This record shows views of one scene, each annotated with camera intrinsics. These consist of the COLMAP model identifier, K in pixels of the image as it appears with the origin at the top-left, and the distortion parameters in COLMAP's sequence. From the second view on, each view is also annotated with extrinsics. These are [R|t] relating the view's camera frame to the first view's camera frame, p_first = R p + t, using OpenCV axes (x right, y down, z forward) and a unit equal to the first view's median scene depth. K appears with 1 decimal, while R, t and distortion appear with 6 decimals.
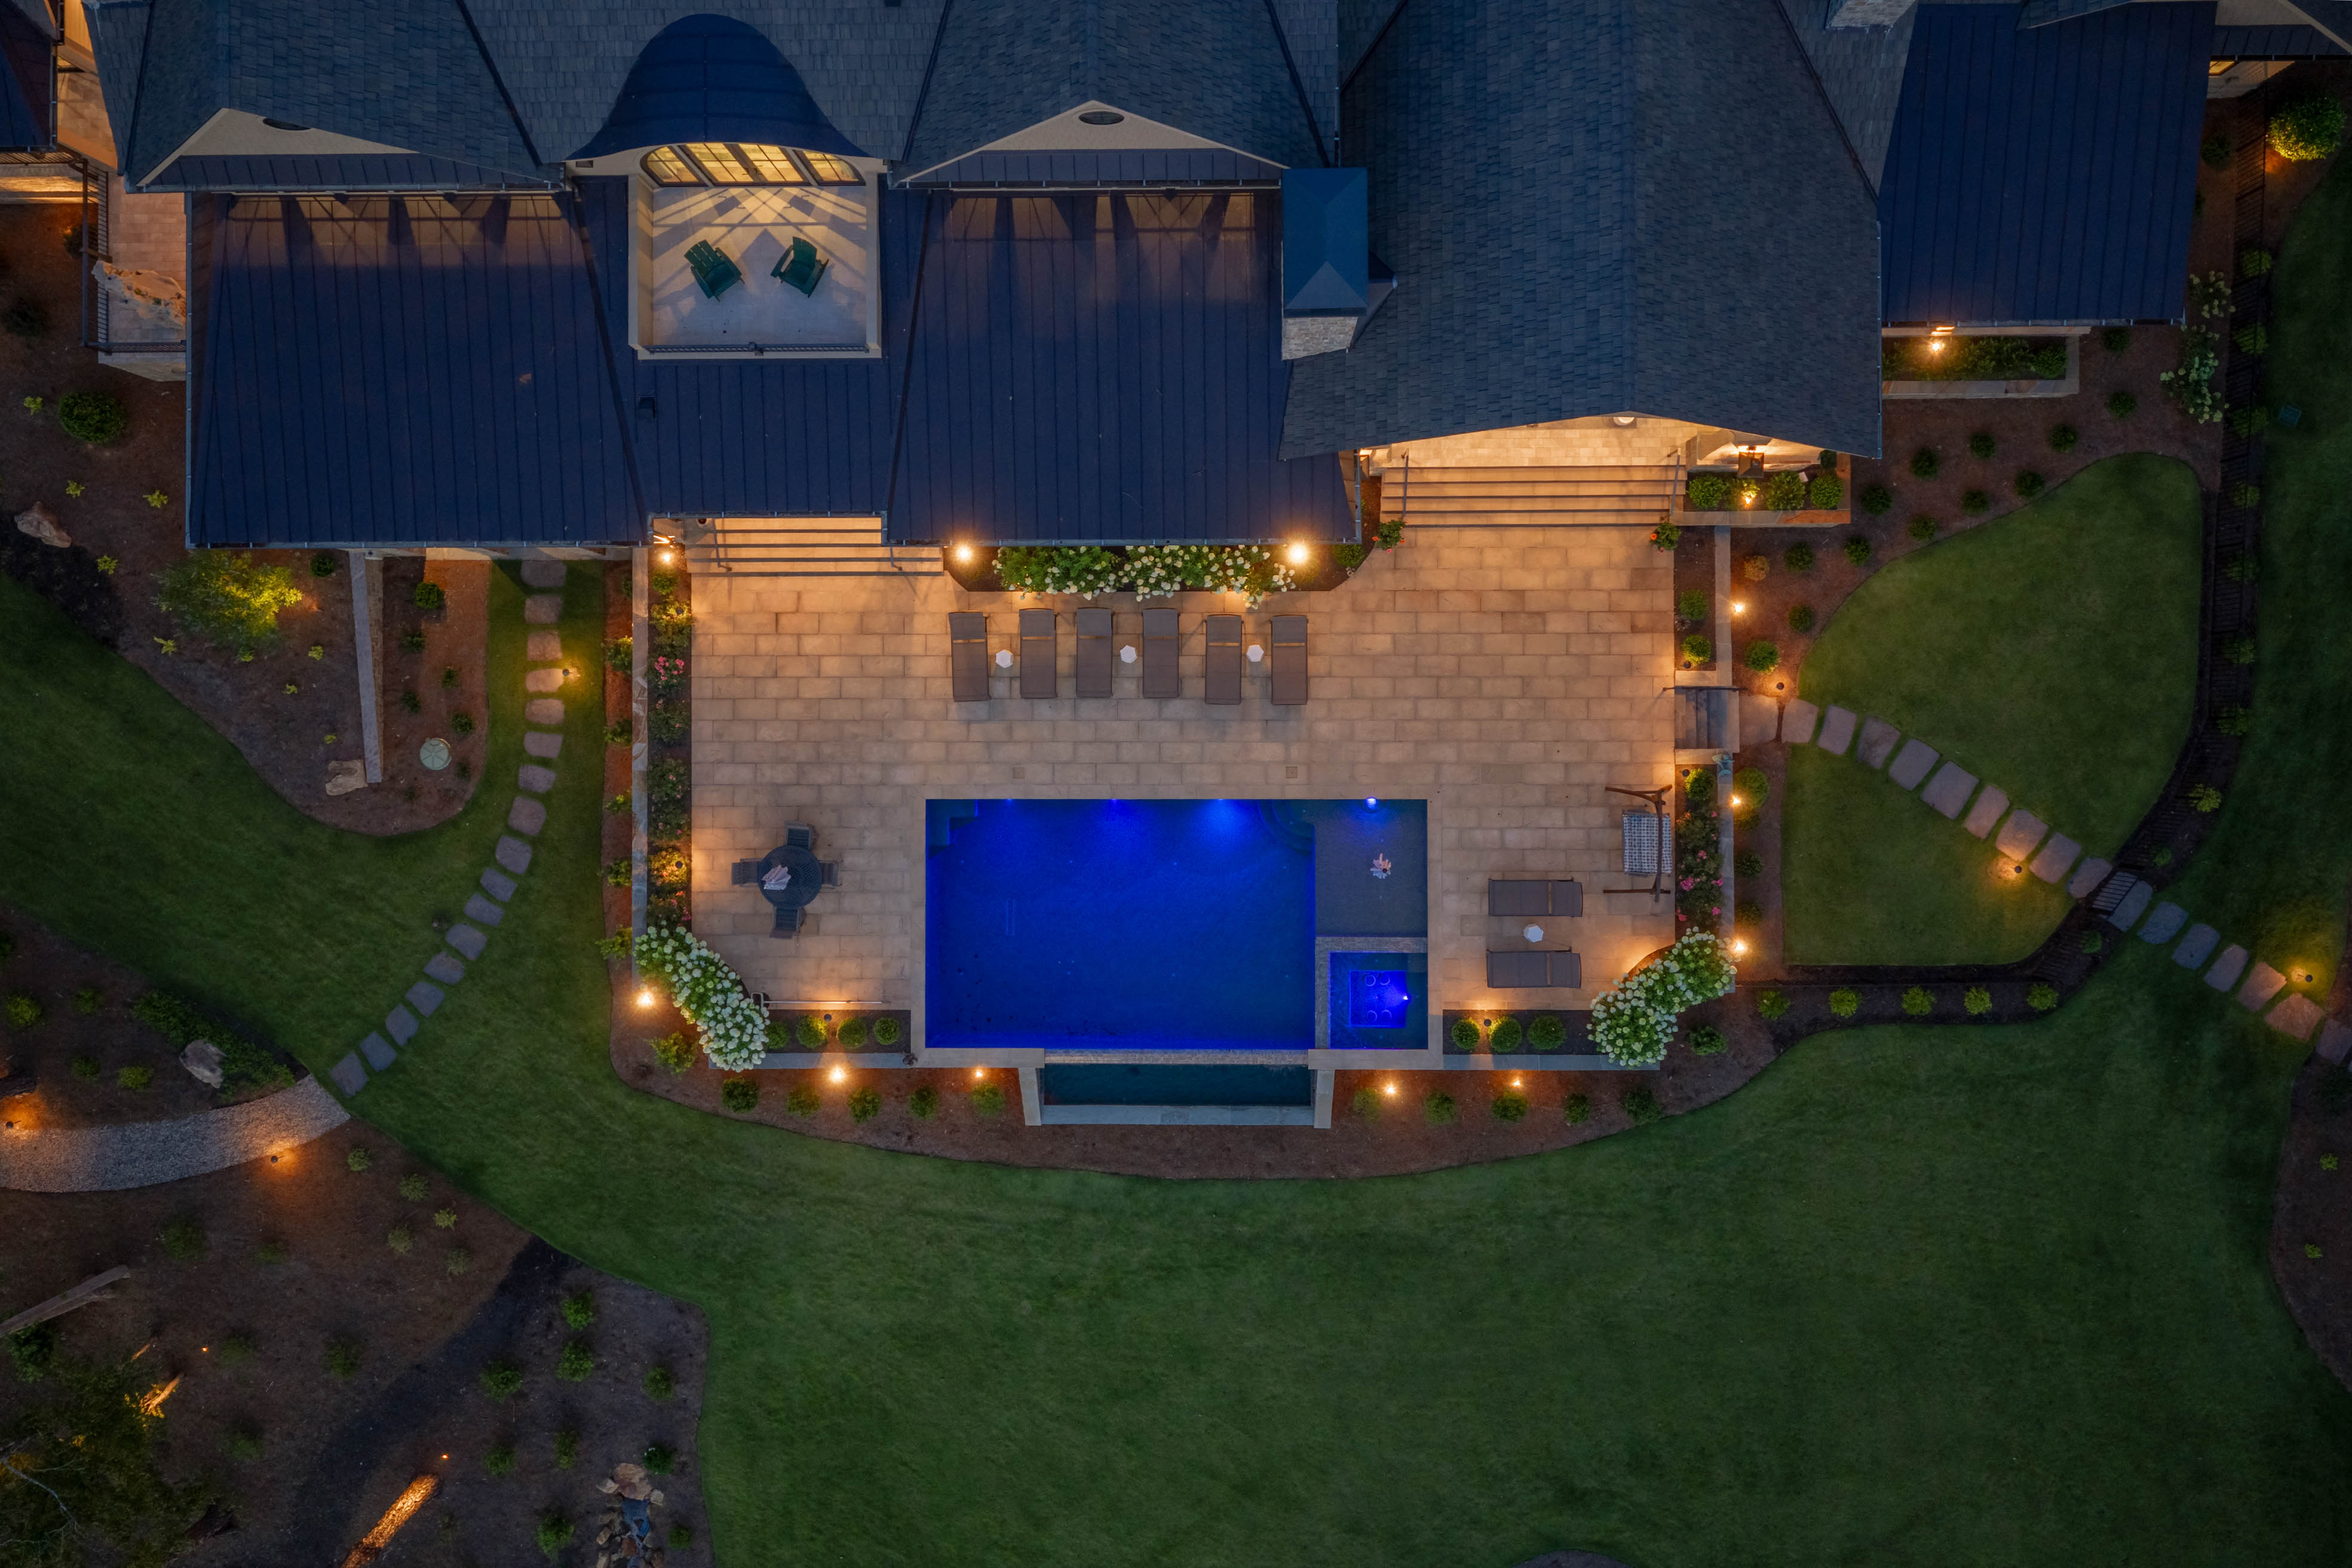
lens RADIAL K [[1888.9, 0, 1193.6], [0, 1888.9, 777.2], [0, 0, 1]] dist [-0.005357, -0.008117]
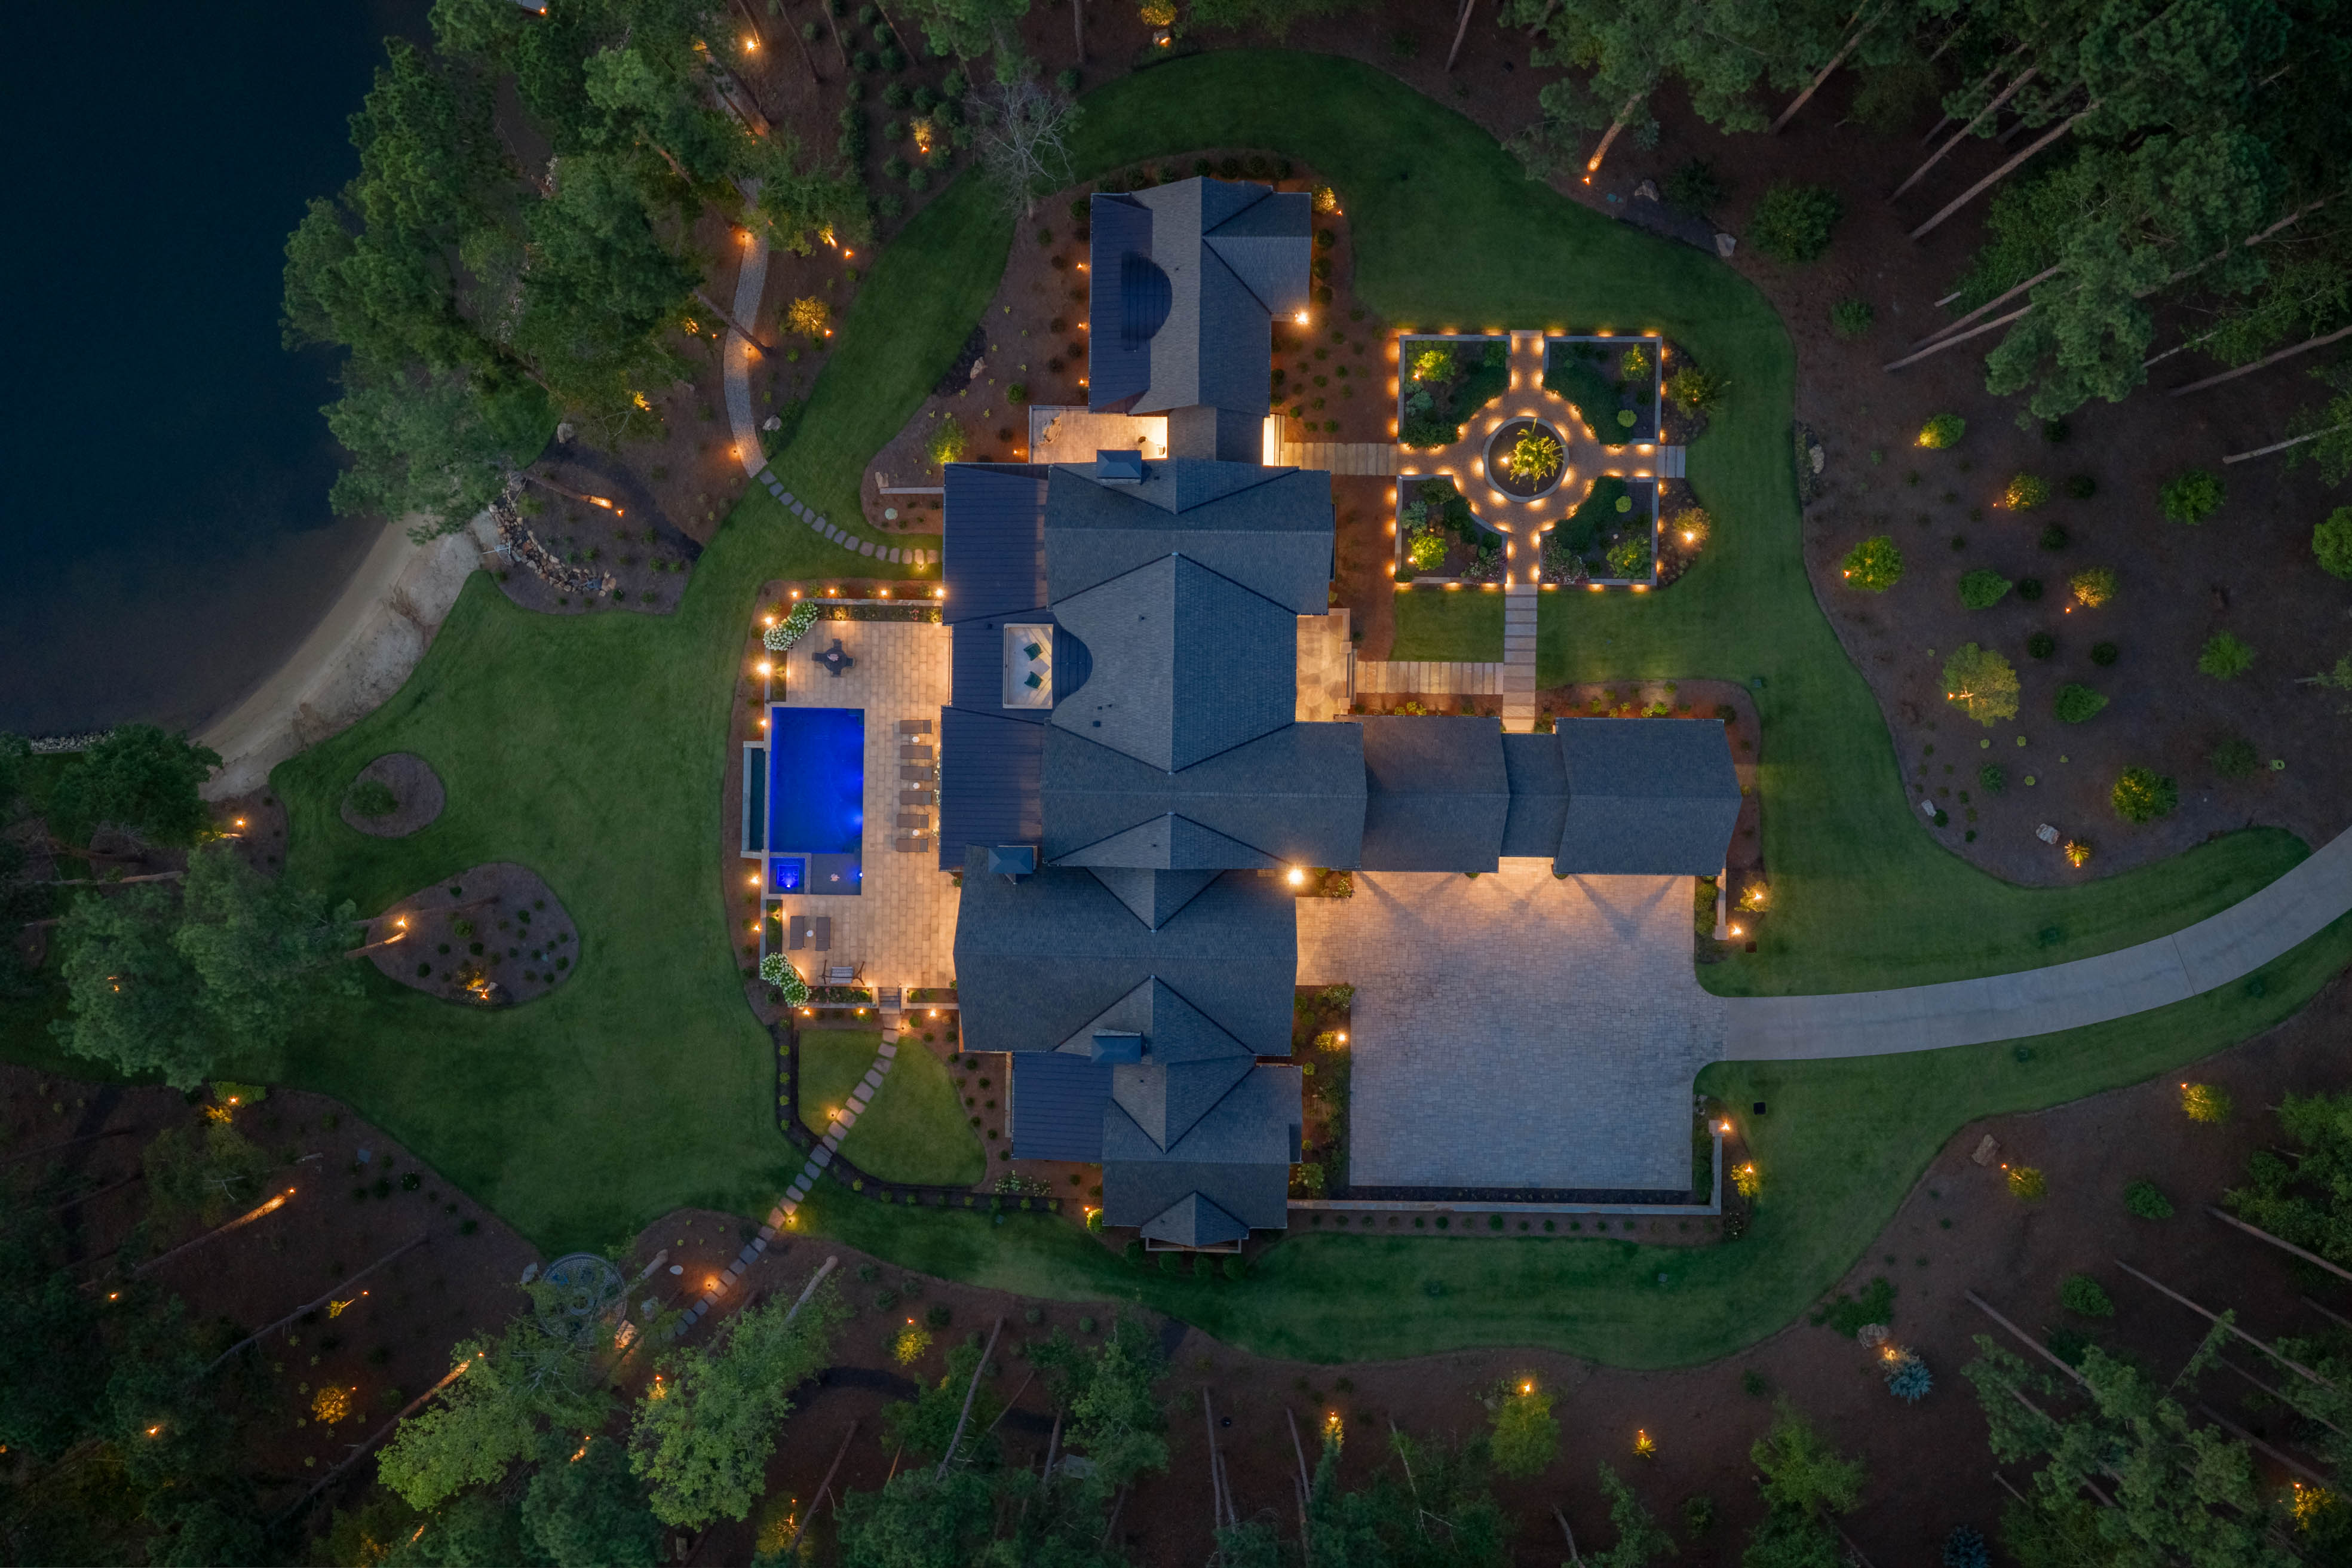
lens RADIAL K [[1888.9, 0, 1167.3], [0, 1888.9, 770.9], [0, 0, 1]] dist [-0.005357, -0.008117]
pose [[-0.019092, 0.999591, 0.021301, -0.118373], [-0.999801, -0.019210, 0.005329, -0.432220], [0.005736, -0.021195, 0.999759, -1.672815]]
